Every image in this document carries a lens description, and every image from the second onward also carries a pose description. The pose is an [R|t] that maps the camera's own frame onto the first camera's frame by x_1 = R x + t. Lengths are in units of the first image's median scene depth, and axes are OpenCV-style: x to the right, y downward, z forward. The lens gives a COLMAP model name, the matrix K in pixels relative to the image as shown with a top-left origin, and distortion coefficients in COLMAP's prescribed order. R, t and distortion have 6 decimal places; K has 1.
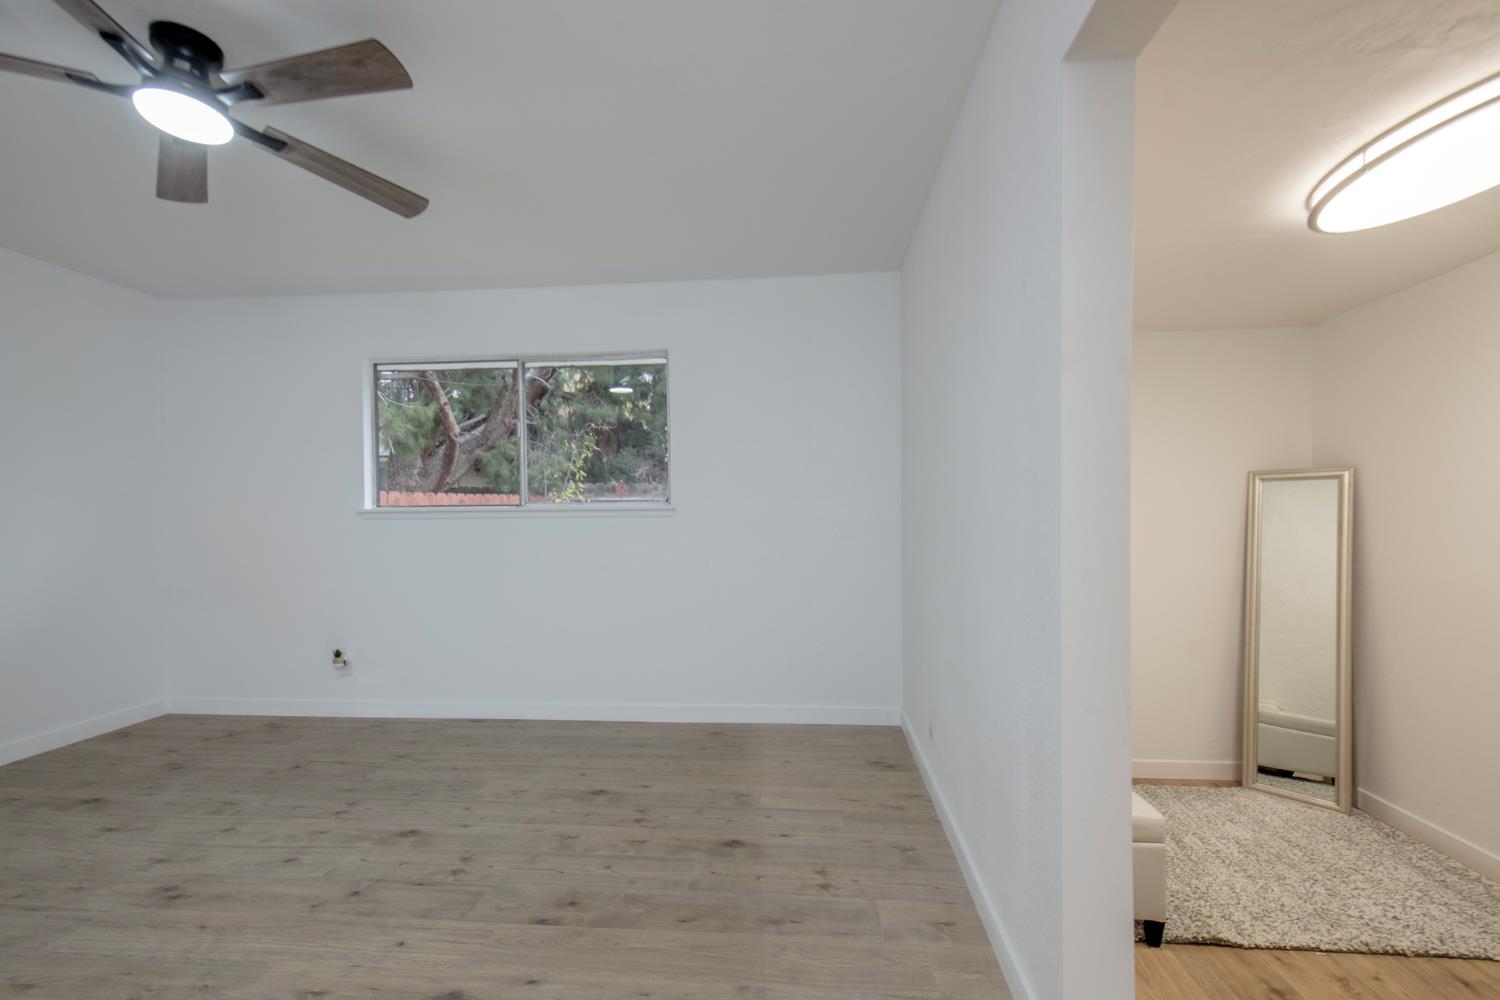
lens RADIAL K [[614.4, 0, 751.6], [0, 614.4, 507.6], [0, 0, 1]] dist [0.008821, -0.000318]
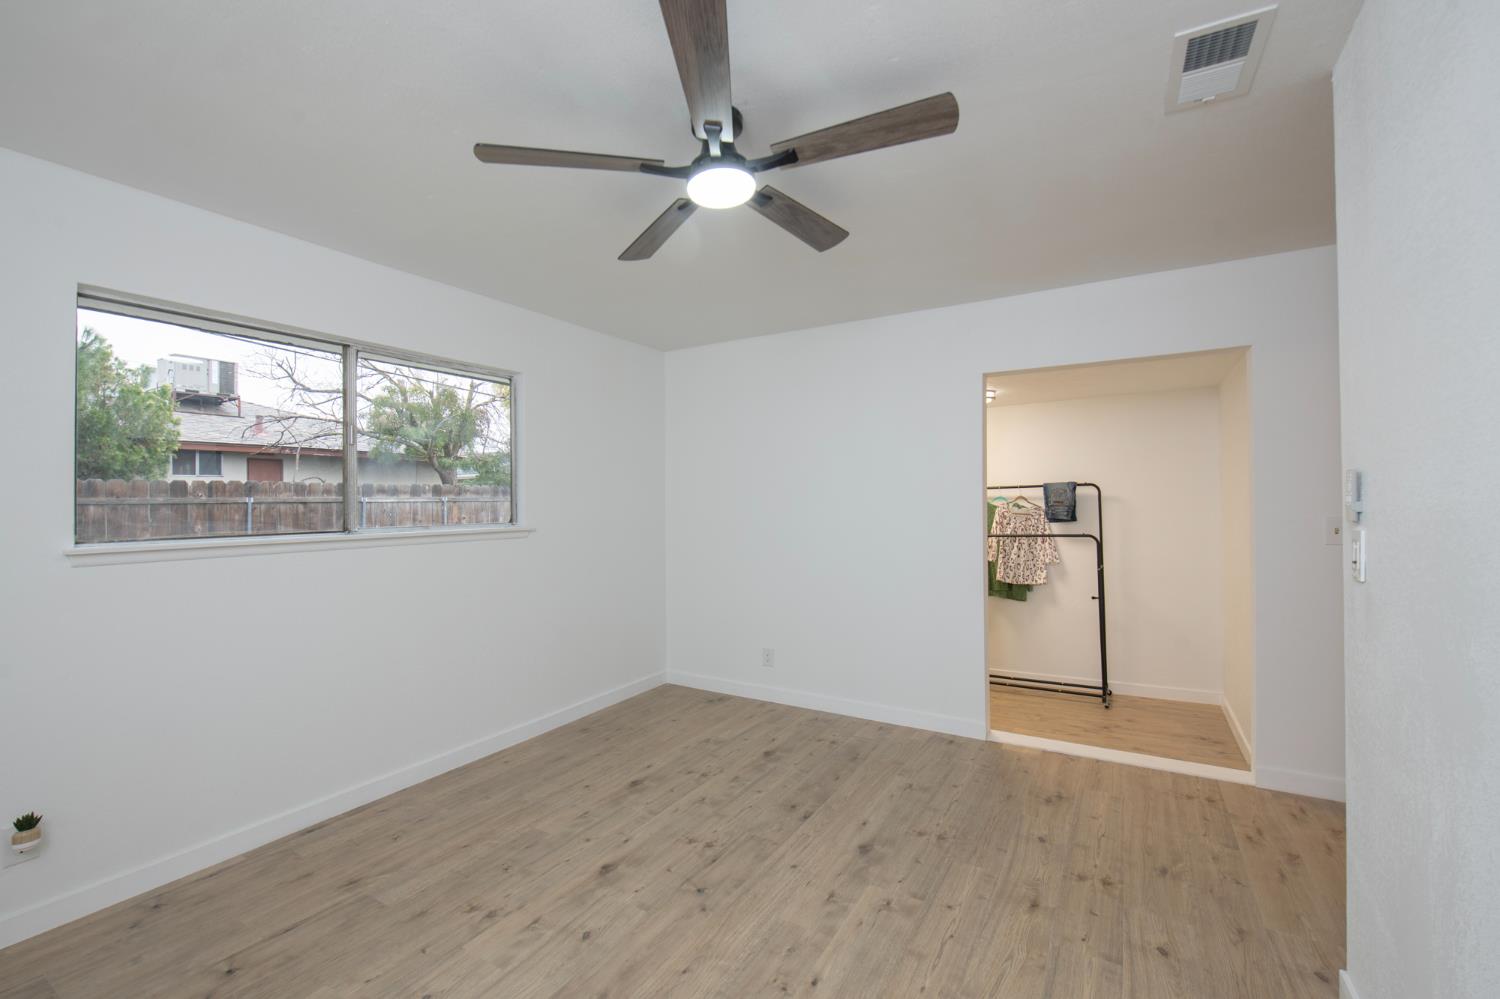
lens RADIAL K [[644.7, 0, 750.0], [0, 644.7, 499.5], [0, 0, 1]] dist [-0.012293, -0.000402]
pose [[0.438213, 0.010033, 0.898815, -1.129766], [0.003854, 0.999908, -0.013040, -0.012869], [-0.898863, 0.009178, 0.438134, 0.319675]]
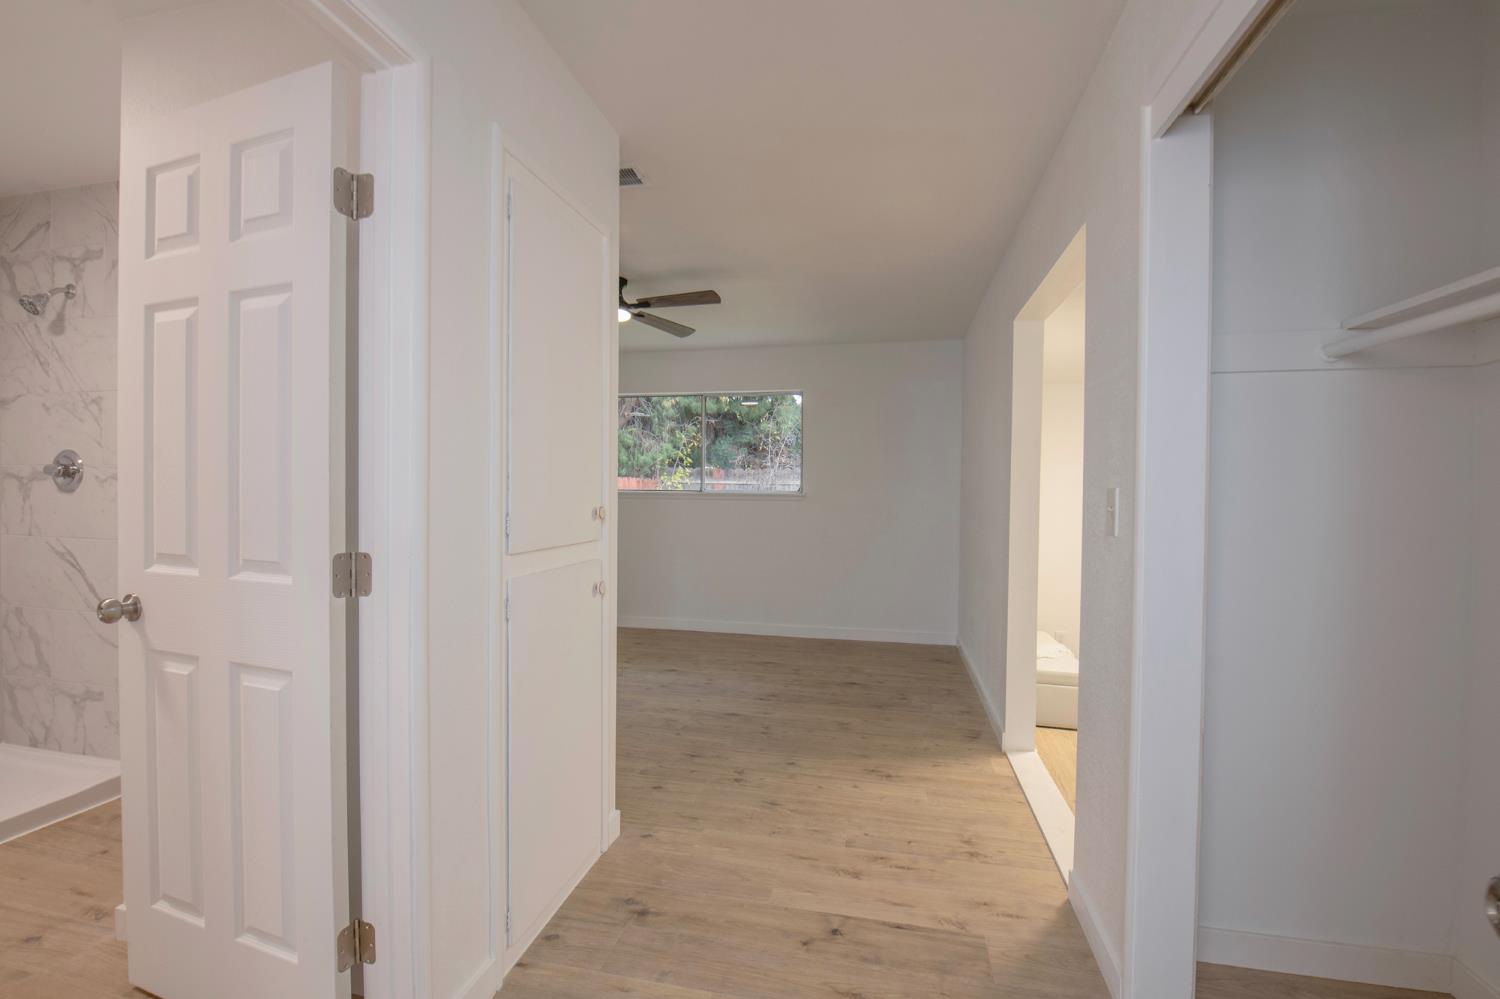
lens RADIAL K [[644.7, 0, 750.0], [0, 644.7, 499.5], [0, 0, 1]] dist [-0.012293, -0.000402]
pose [[0.993465, 0.020064, -0.112356, -0.101680], [-0.018419, 0.999708, 0.015657, -0.011413], [0.112637, -0.013485, 0.993545, -0.731731]]
